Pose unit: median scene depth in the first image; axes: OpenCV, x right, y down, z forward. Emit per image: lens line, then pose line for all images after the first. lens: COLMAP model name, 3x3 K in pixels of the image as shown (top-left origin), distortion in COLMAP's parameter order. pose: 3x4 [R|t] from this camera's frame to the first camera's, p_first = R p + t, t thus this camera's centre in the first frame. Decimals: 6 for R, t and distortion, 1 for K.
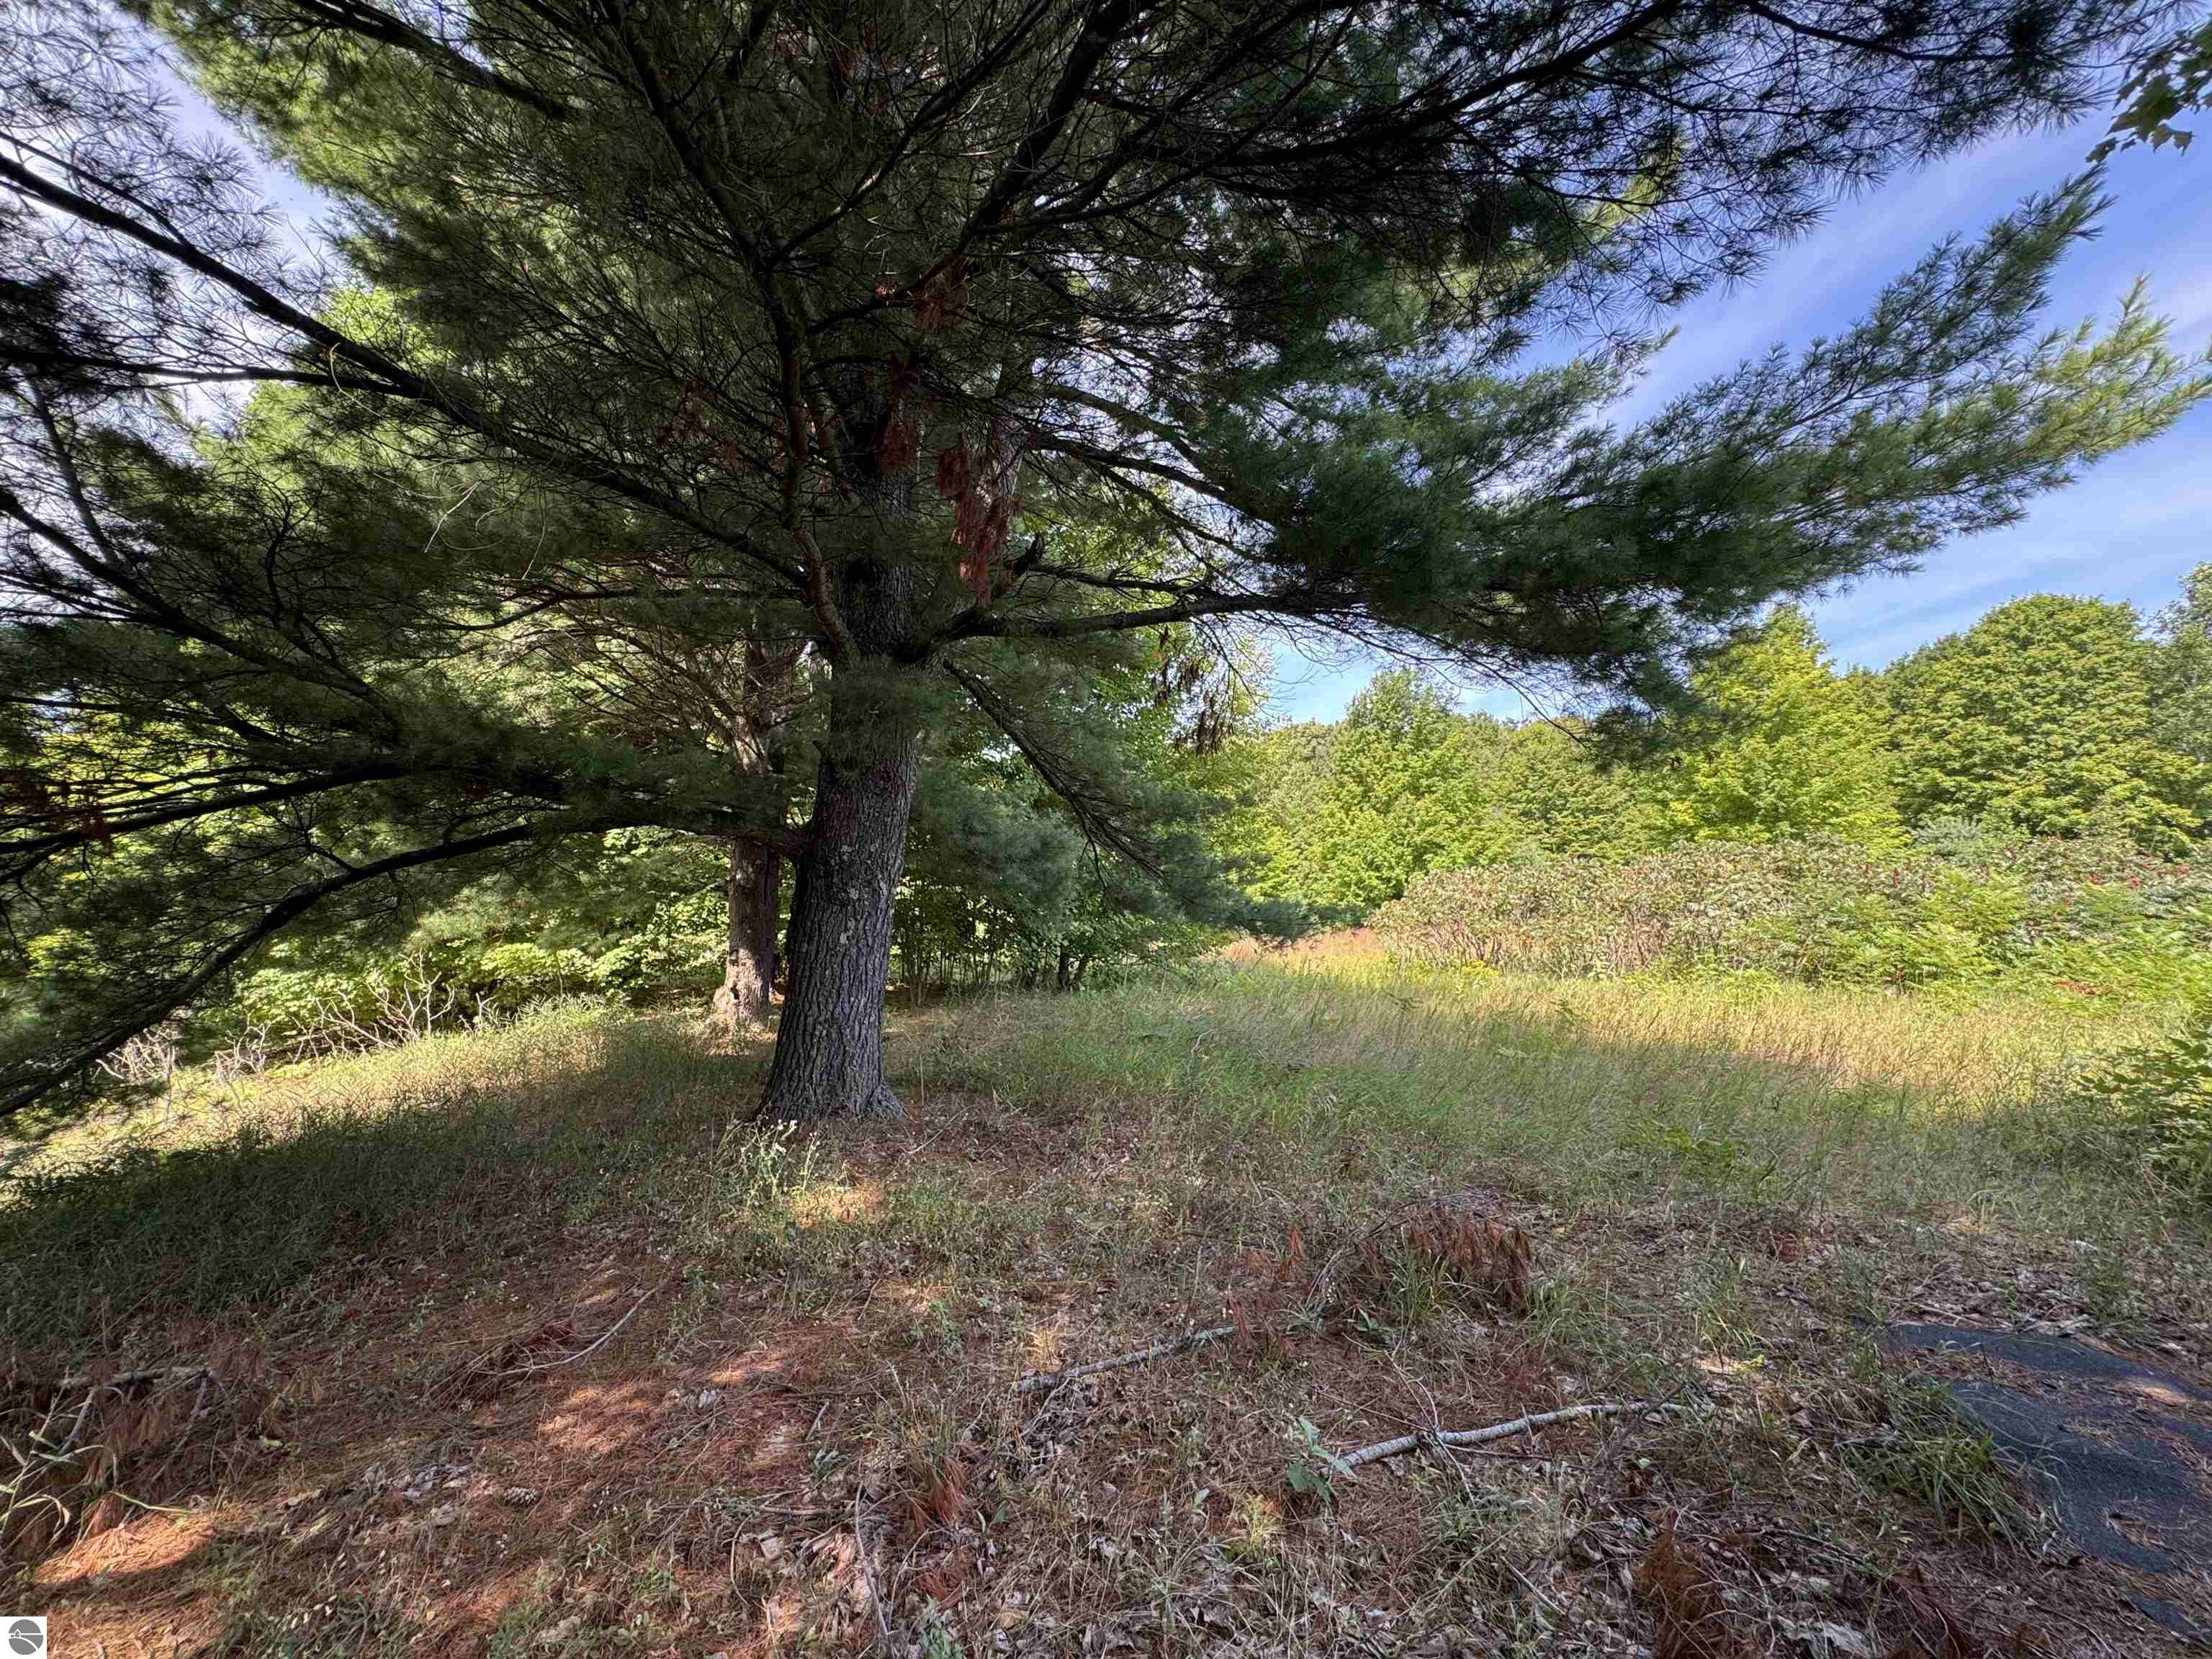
lens RADIAL K [[889.8, 0, 1110.4], [0, 889.8, 826.3], [0, 0, 1]] dist [0.000702, 0.000321]
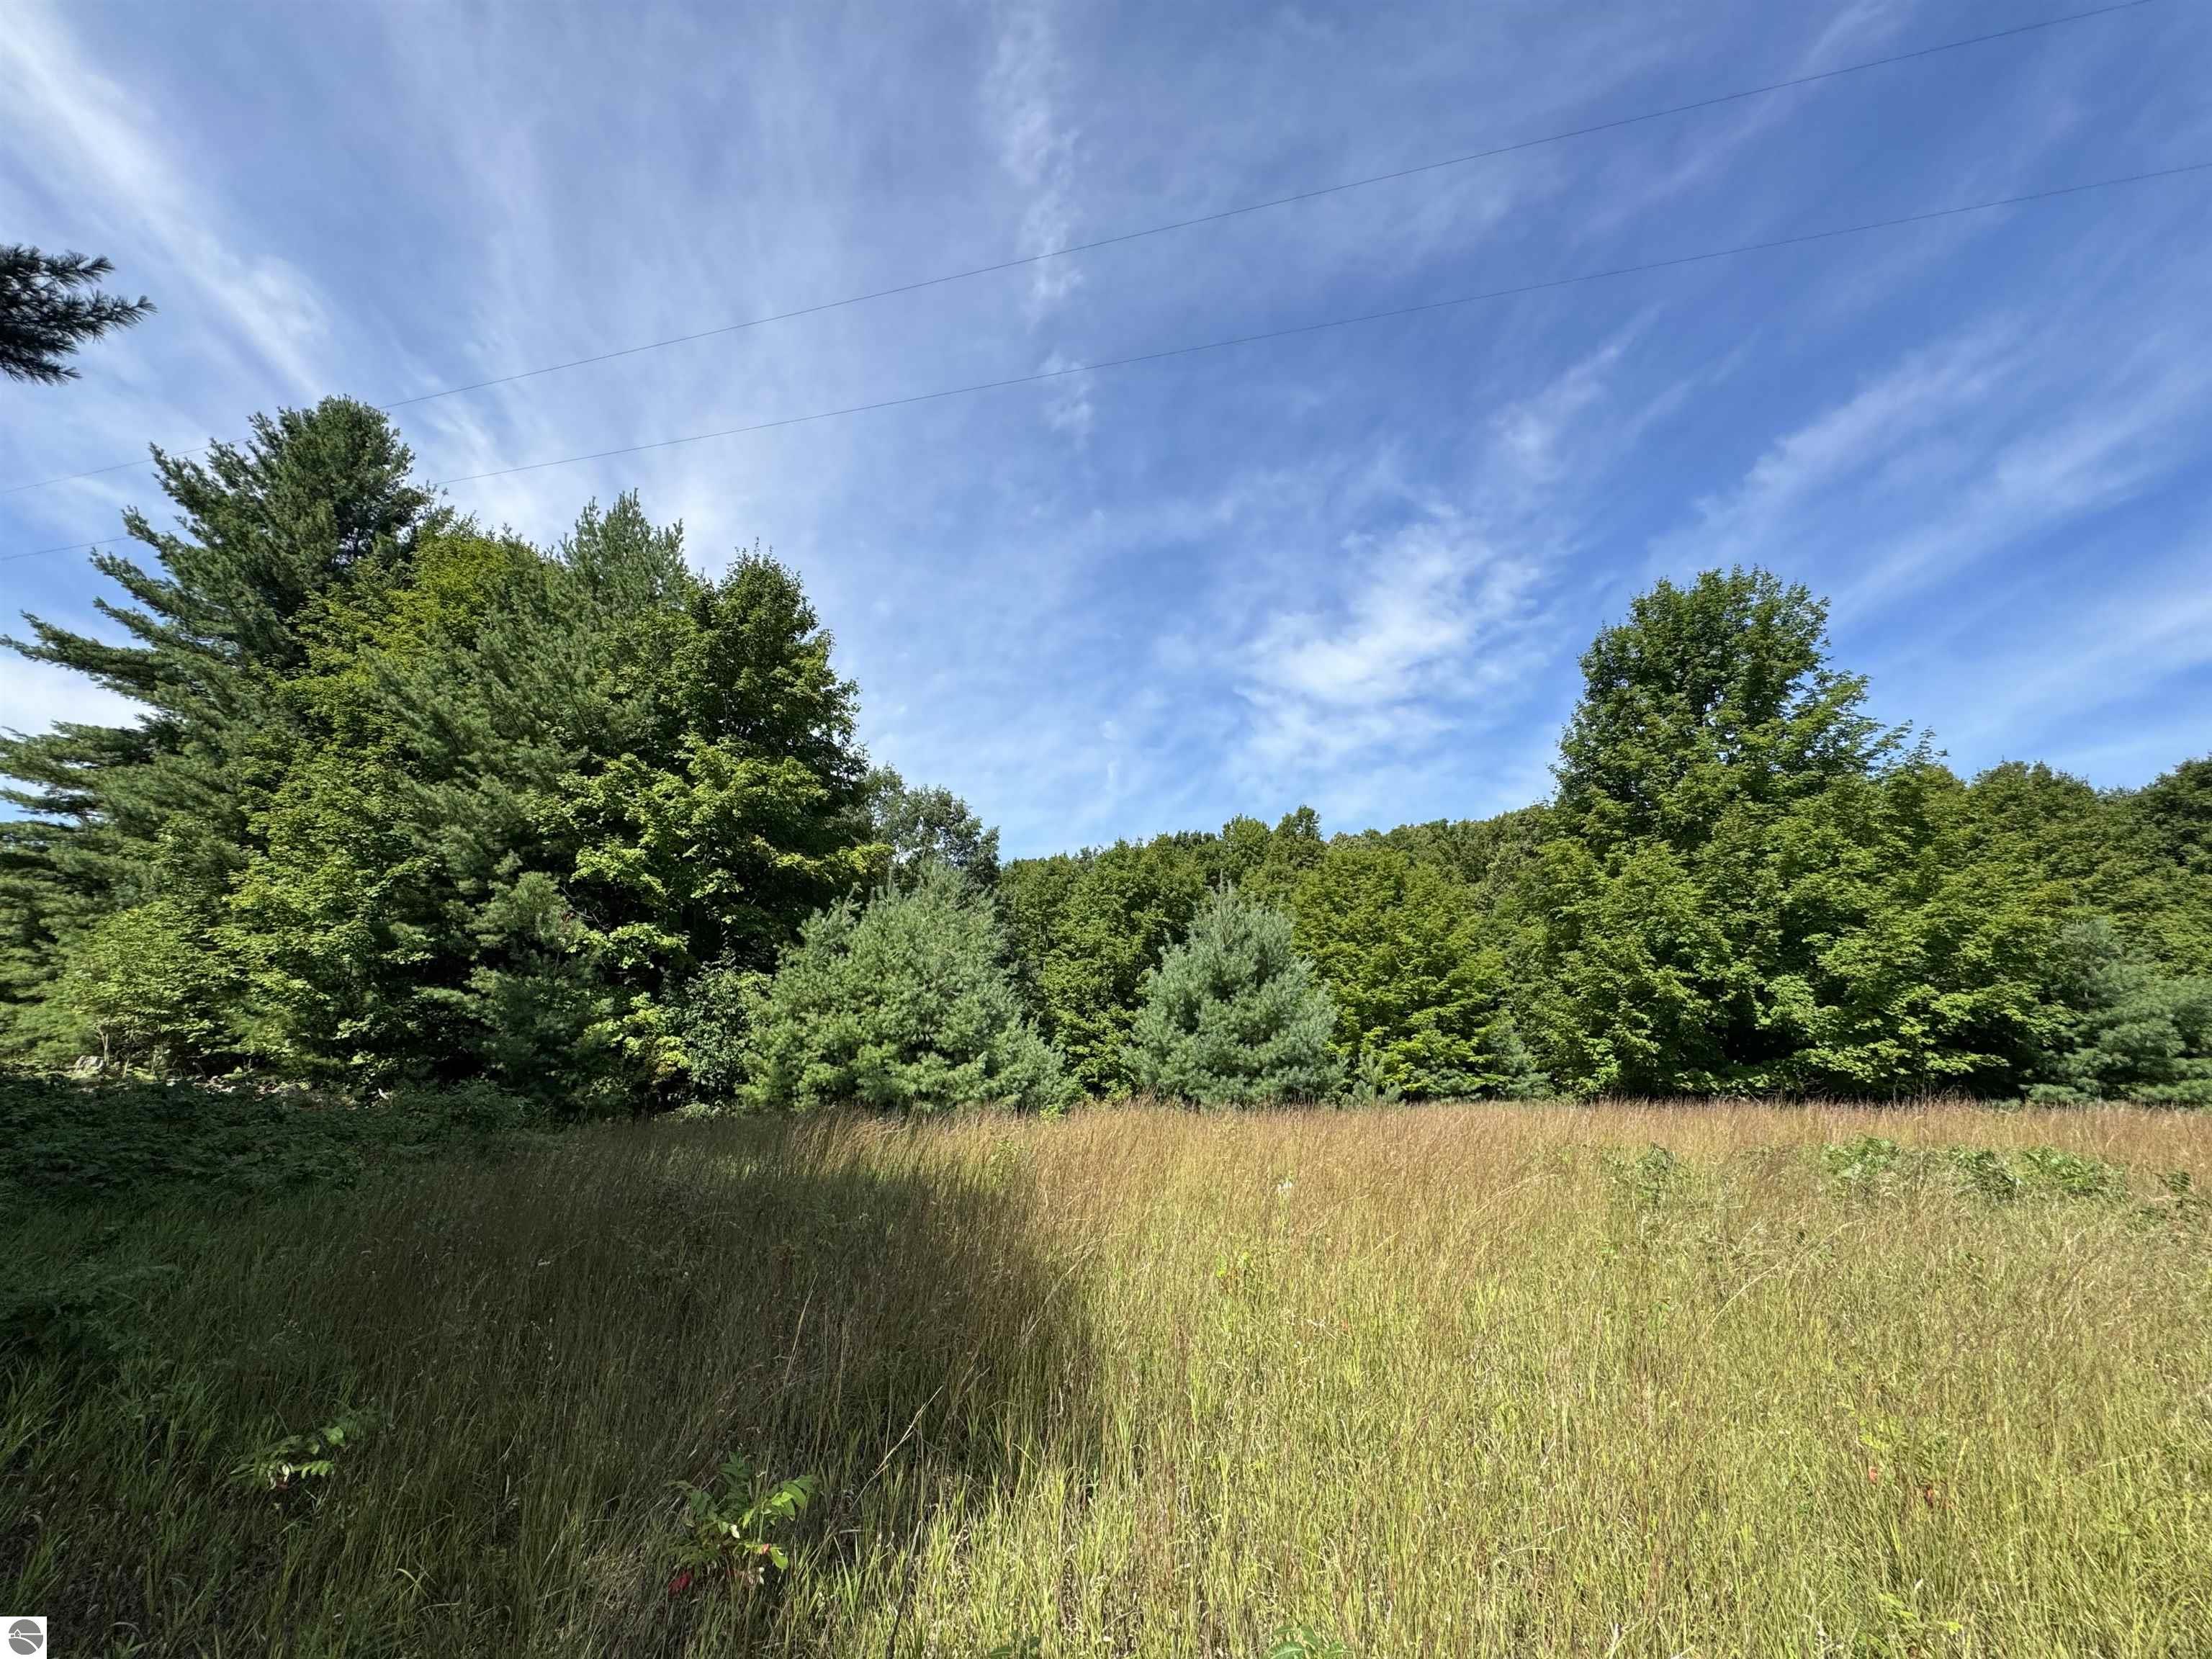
lens RADIAL K [[881.2, 0, 1106.0], [0, 881.2, 829.5], [0, 0, 1]] dist [0.000113, 0.000088]
pose [[0.970166, -0.009987, -0.242234, 0.199694], [-0.028855, 0.987292, -0.156273, 0.090813], [0.240717, 0.158600, 0.957550, 0.778894]]
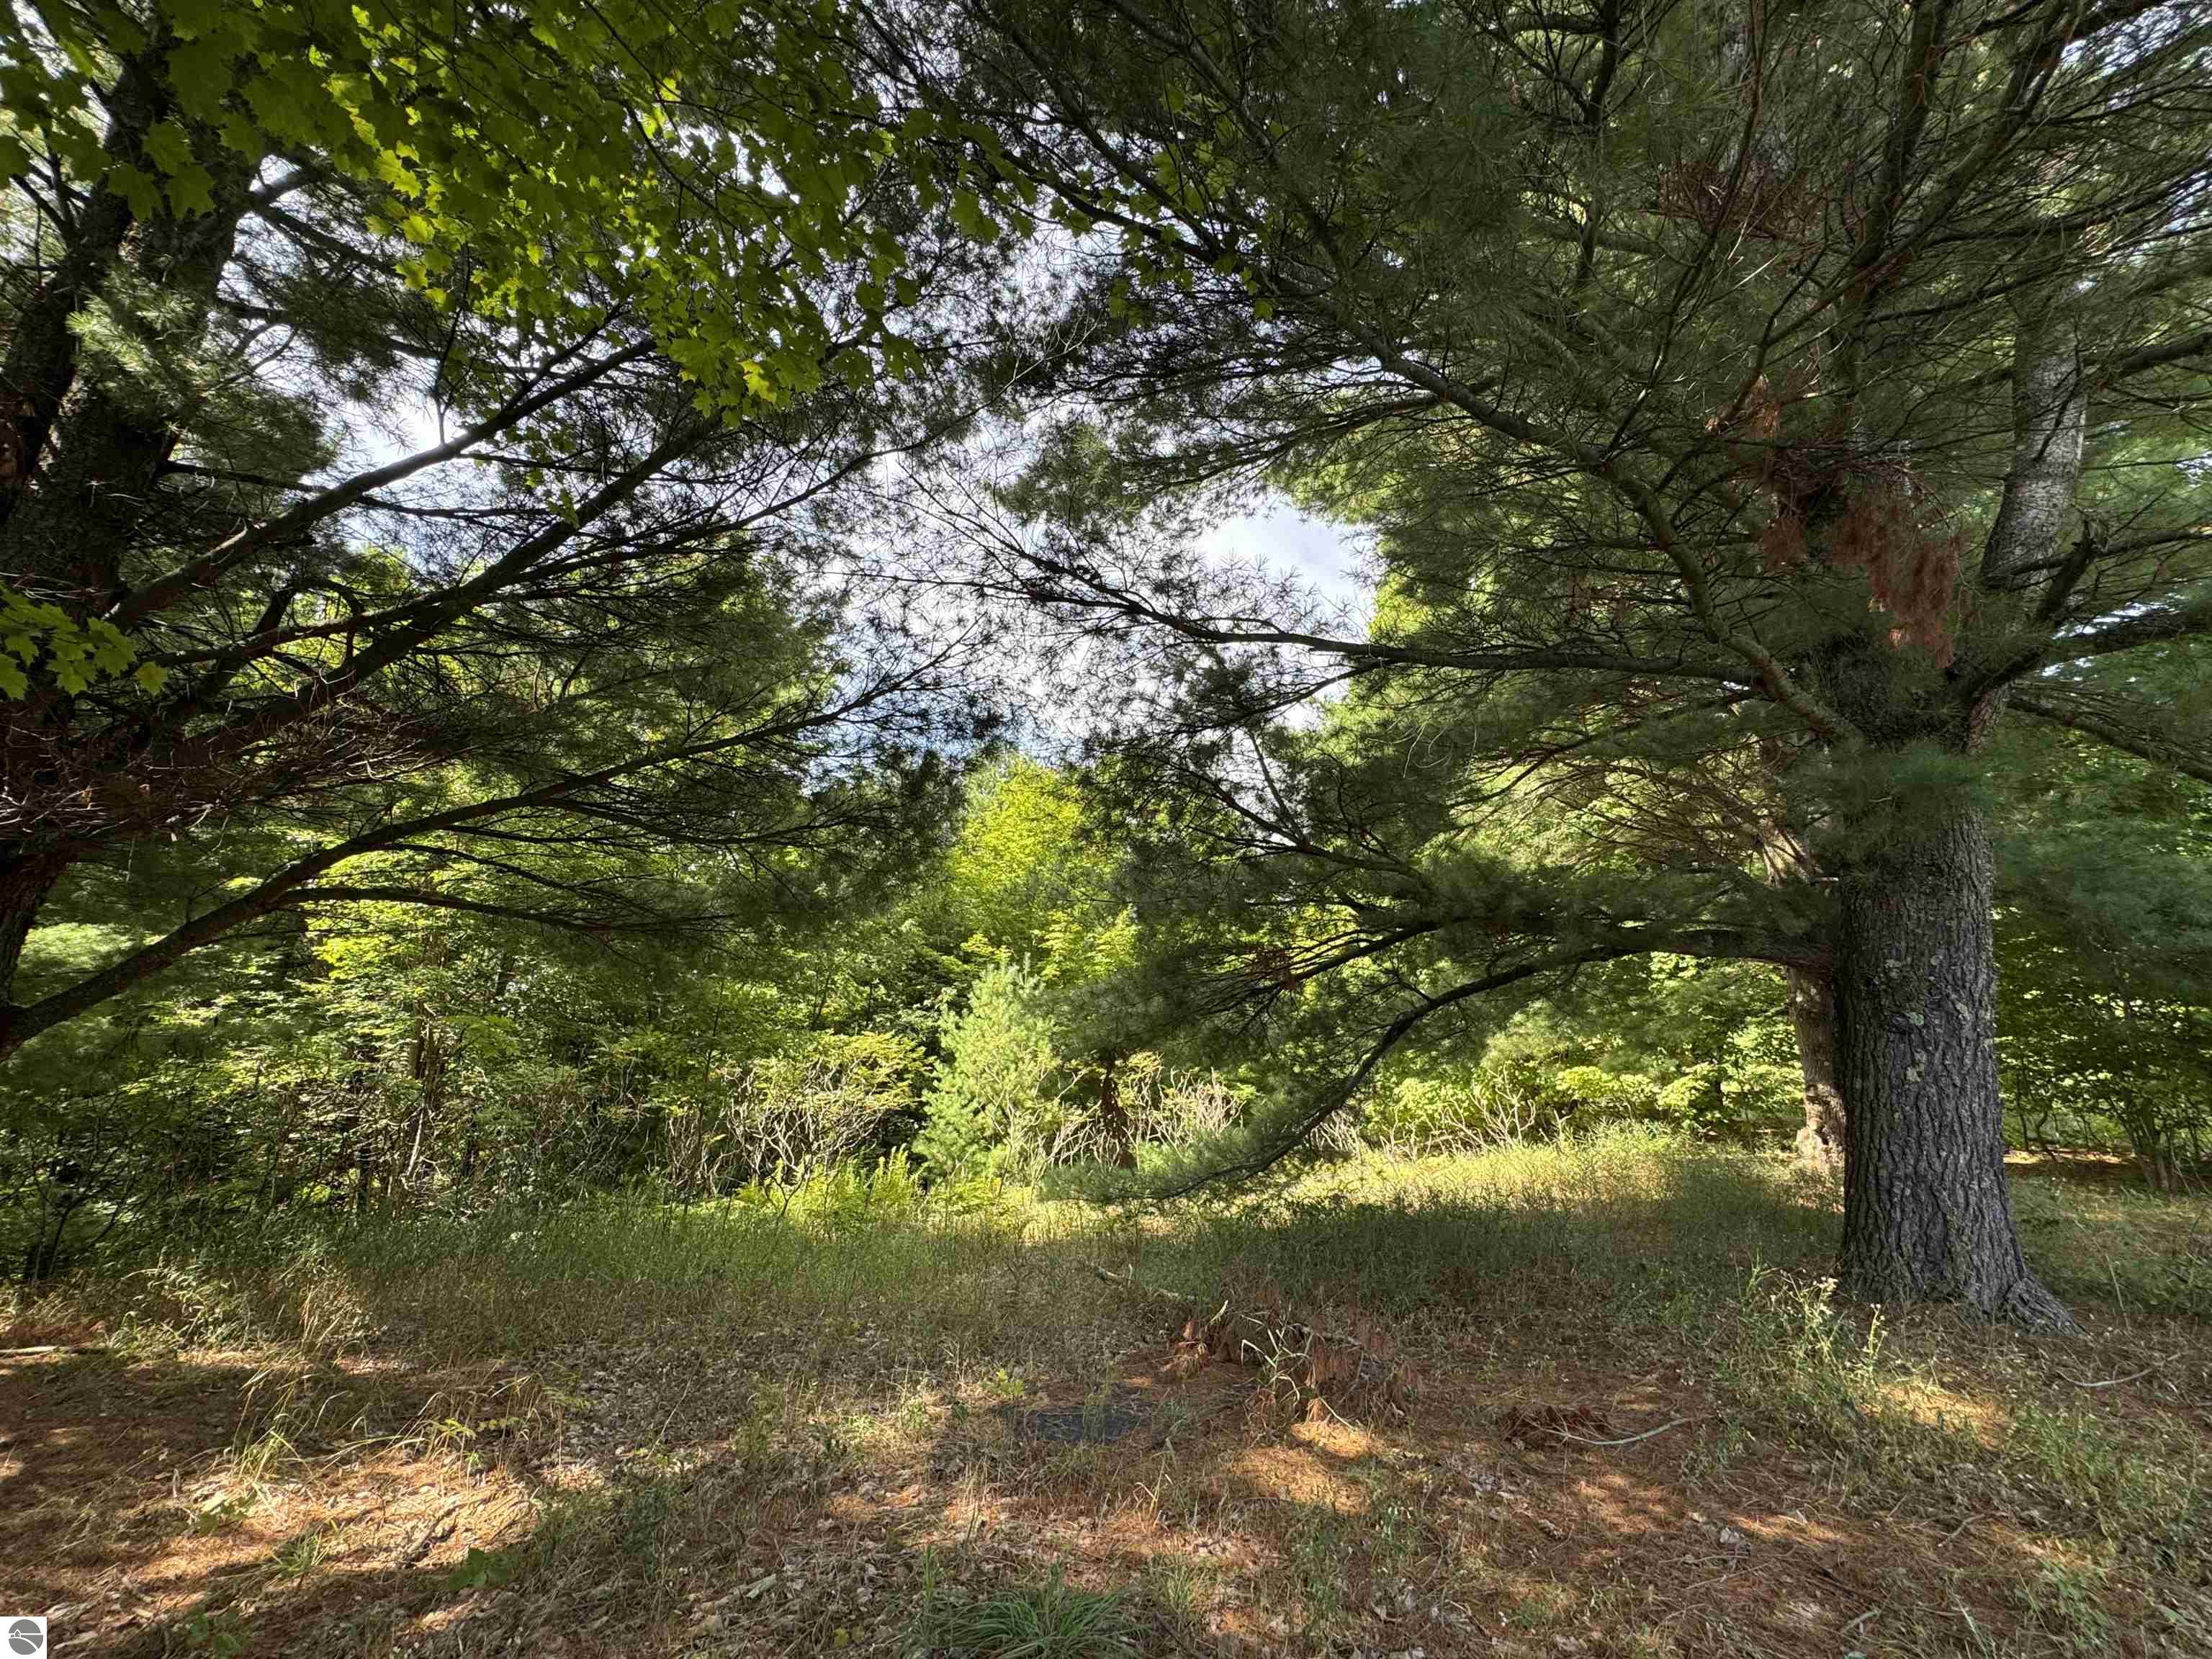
lens RADIAL K [[889.8, 0, 1110.4], [0, 889.8, 826.3], [0, 0, 1]] dist [0.000702, 0.000321]
pose [[0.472004, -0.186455, -0.861654, 0.043759], [0.066358, 0.982120, -0.176173, -0.001213], [0.879096, 0.025977, 0.475937, -0.019601]]
